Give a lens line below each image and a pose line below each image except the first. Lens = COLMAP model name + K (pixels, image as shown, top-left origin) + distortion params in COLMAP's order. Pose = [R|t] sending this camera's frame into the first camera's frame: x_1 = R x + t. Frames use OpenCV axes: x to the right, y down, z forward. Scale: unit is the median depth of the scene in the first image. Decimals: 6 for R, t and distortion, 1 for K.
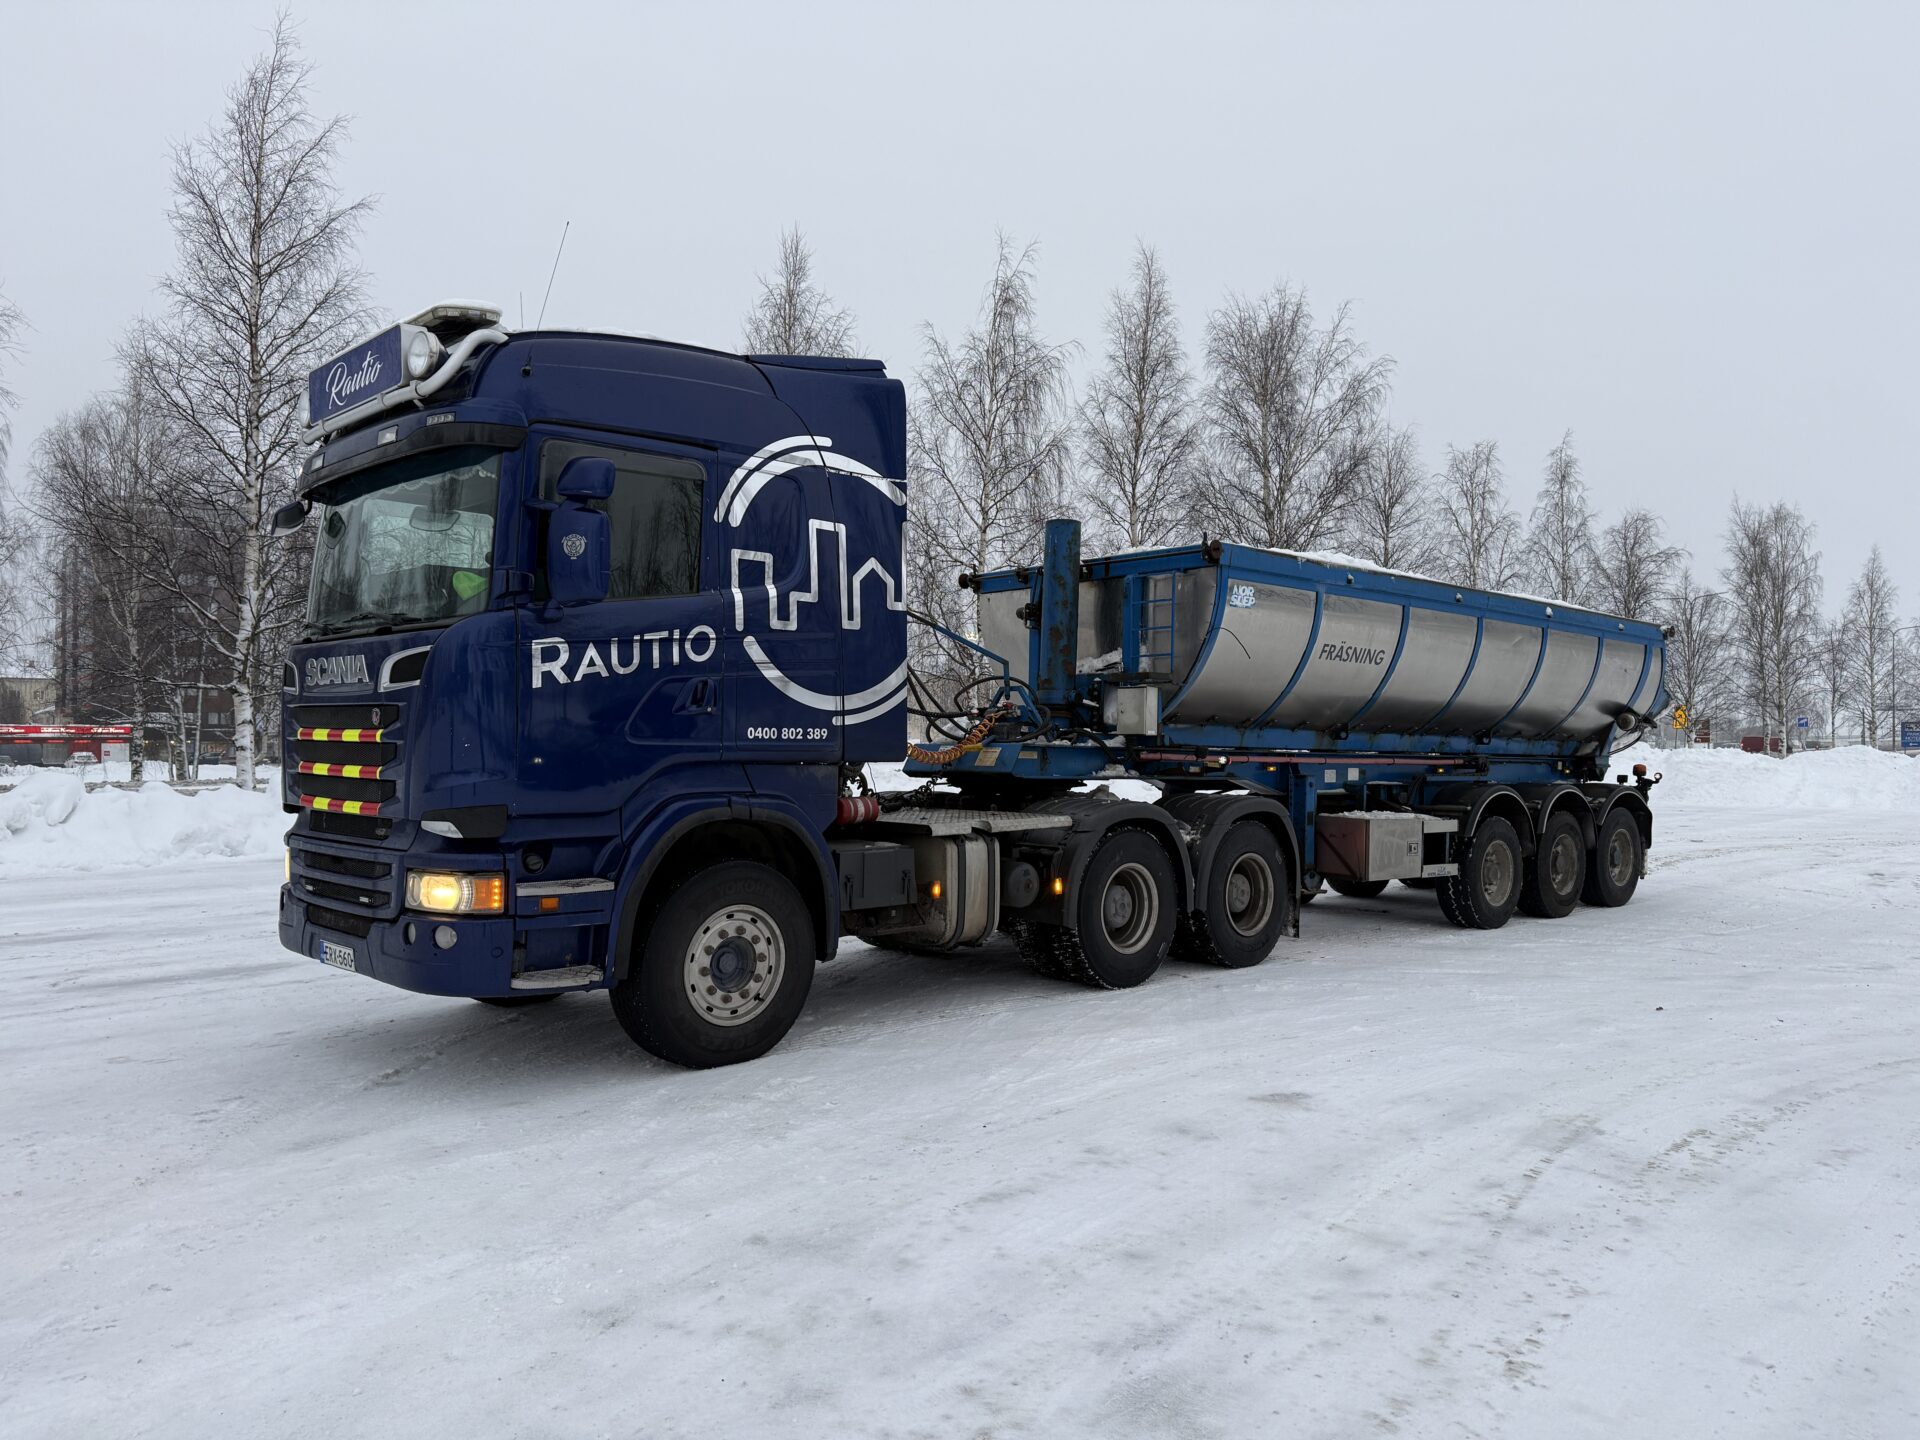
lens RADIAL K [[1348.7, 0, 973.2], [0, 1348.7, 729.5], [0, 0, 1]] dist [0.064353, -0.079008]
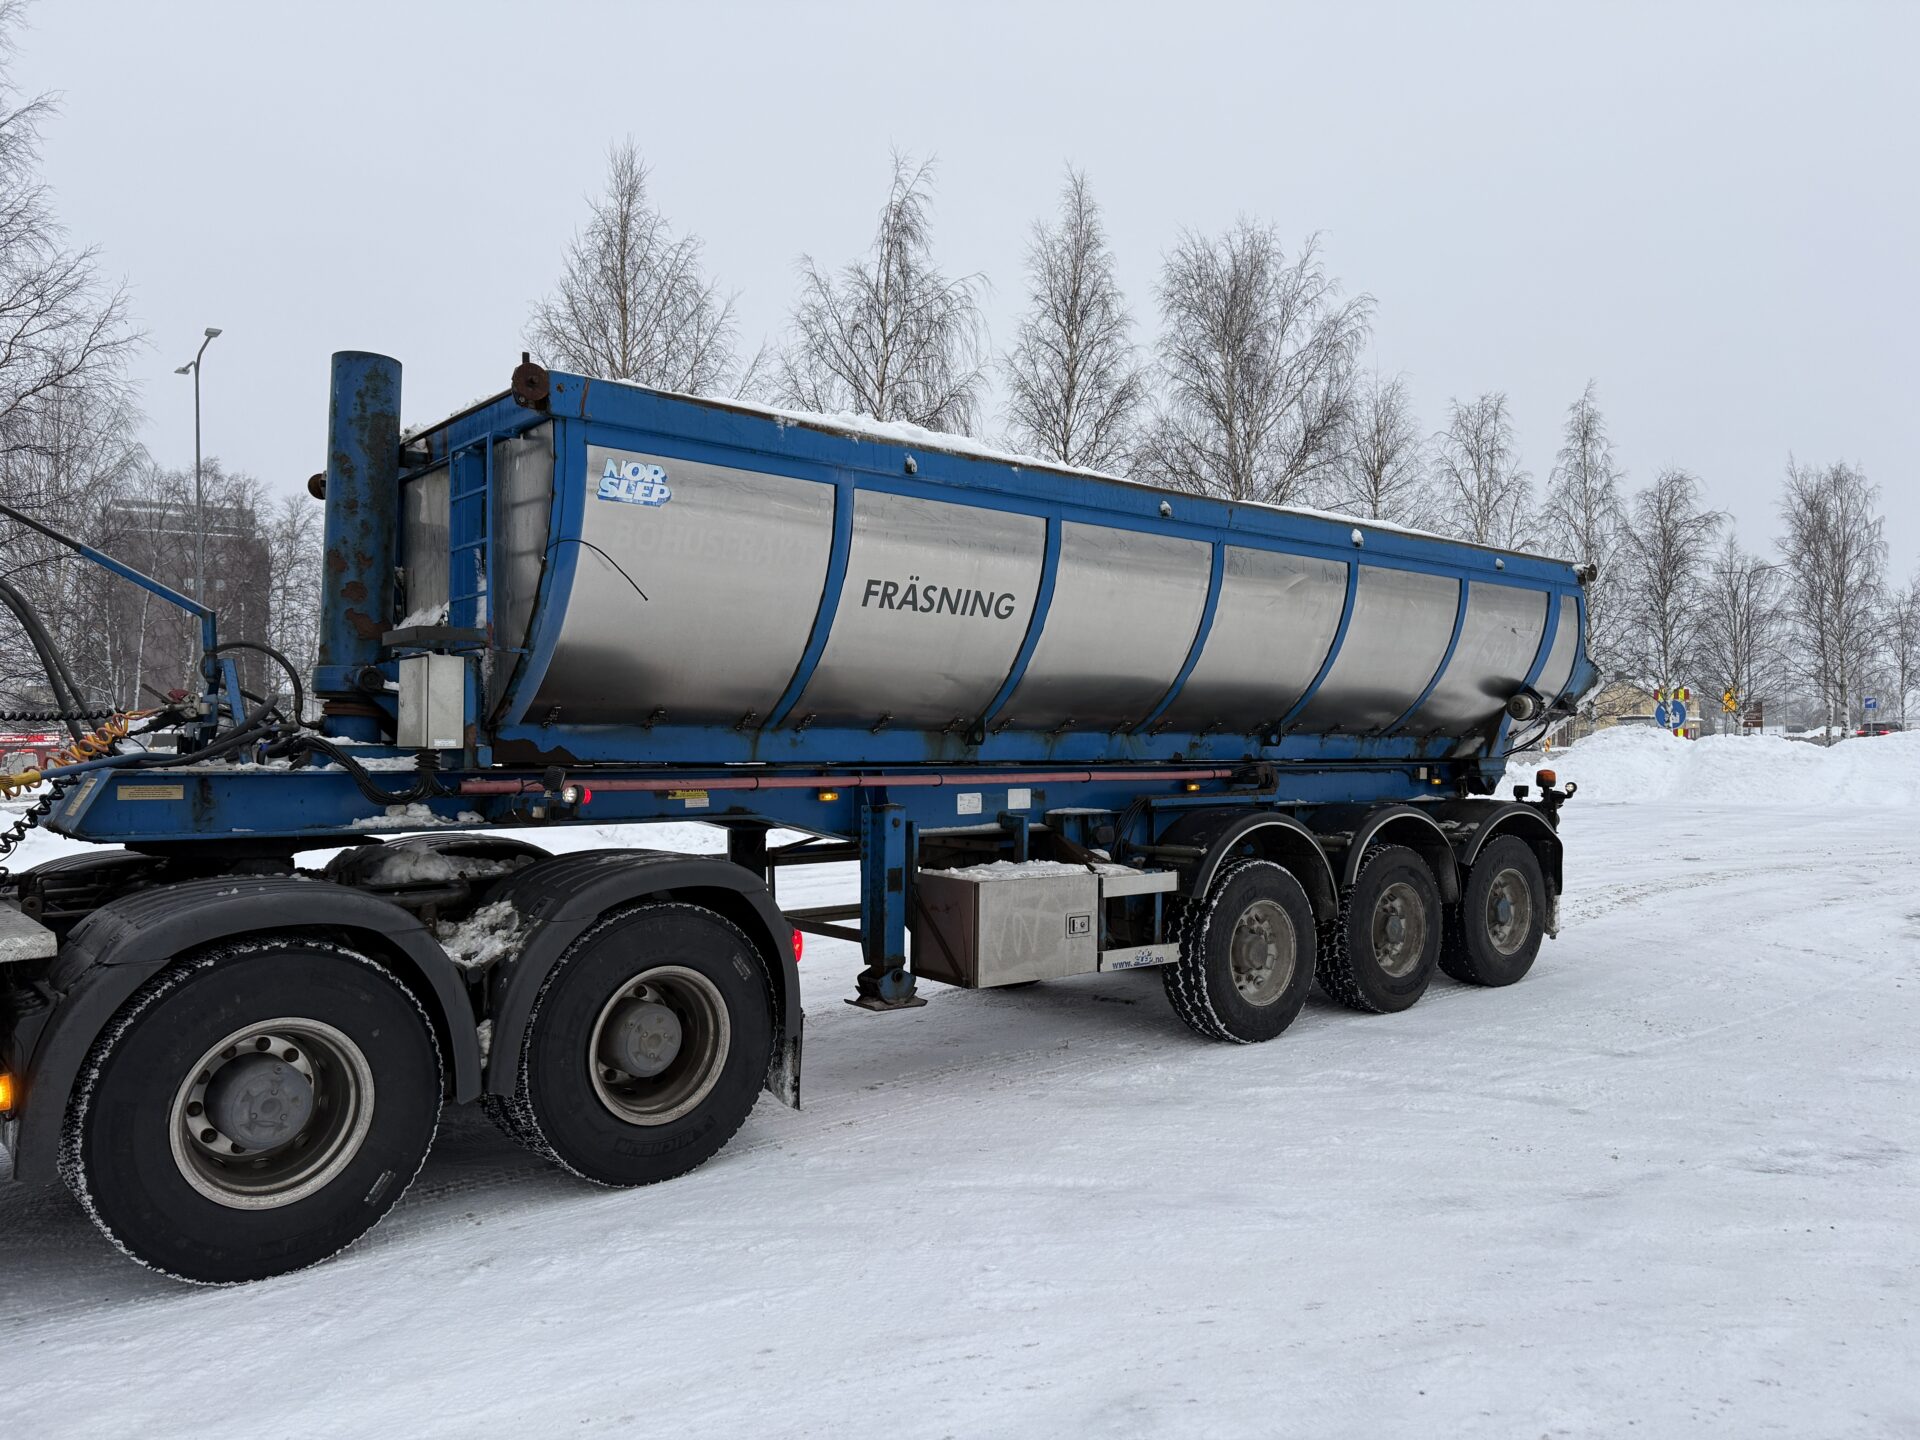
lens RADIAL K [[1348.7, 0, 975.2], [0, 1348.7, 715.9], [0, 0, 1]] dist [0.064353, -0.079008]
pose [[0.999064, -0.013901, -0.040950, 0.290132], [0.013705, 0.999893, -0.005067, -0.002172], [0.041017, 0.004501, 0.999148, 0.387121]]
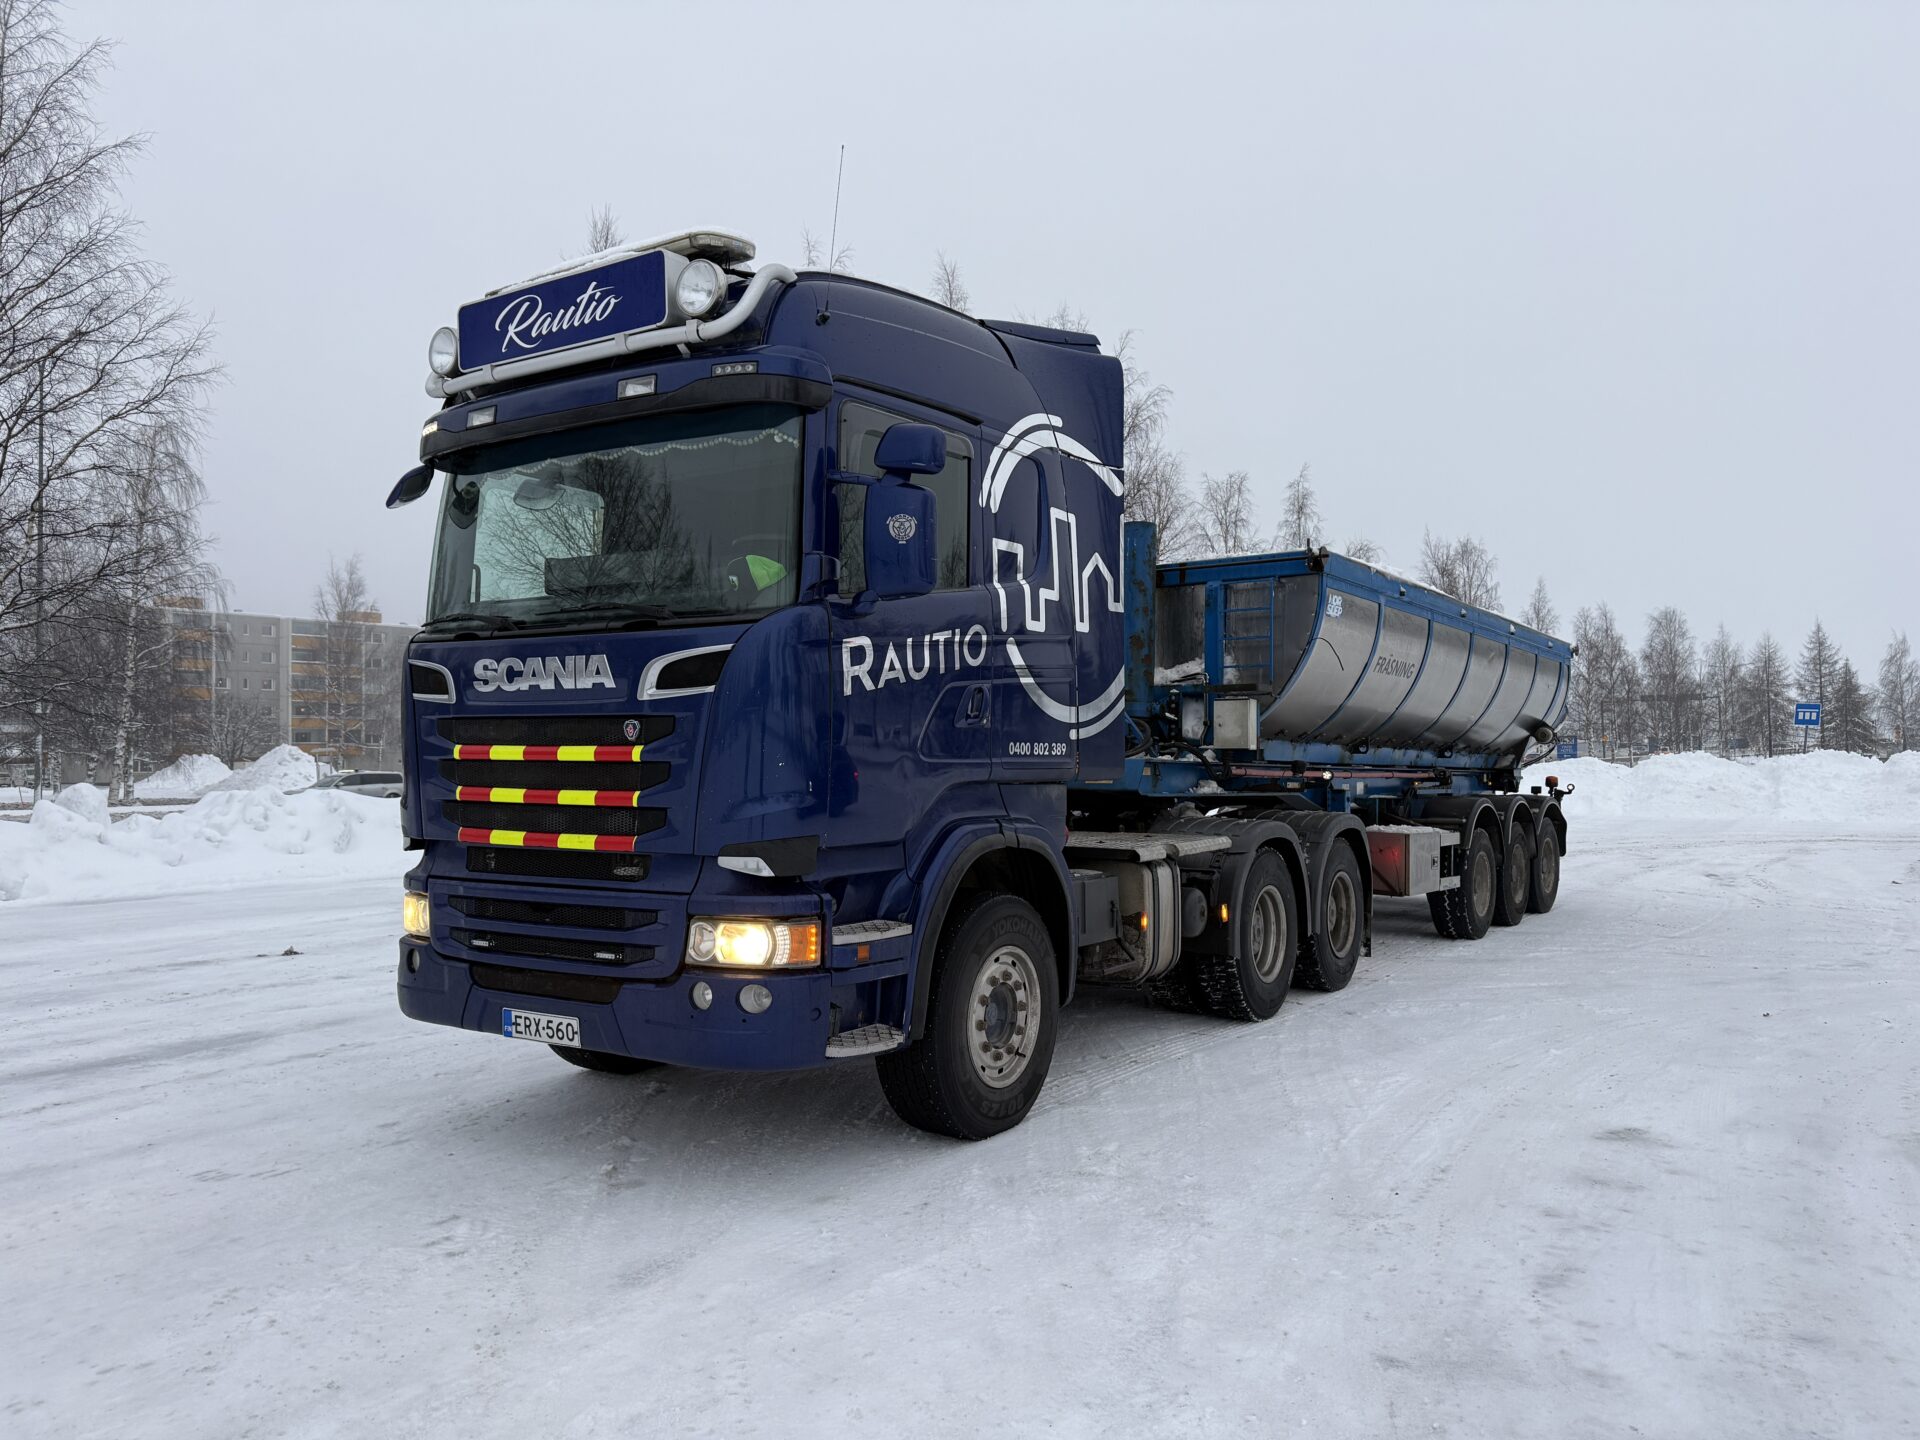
lens RADIAL K [[1348.7, 0, 966.6], [0, 1348.7, 725.1], [0, 0, 1]] dist [0.064353, -0.079008]
pose [[0.977093, 0.000137, 0.212813, -0.217823], [0.003025, 0.999890, -0.014536, 0.000023], [-0.212792, 0.014847, 0.976985, 0.087664]]
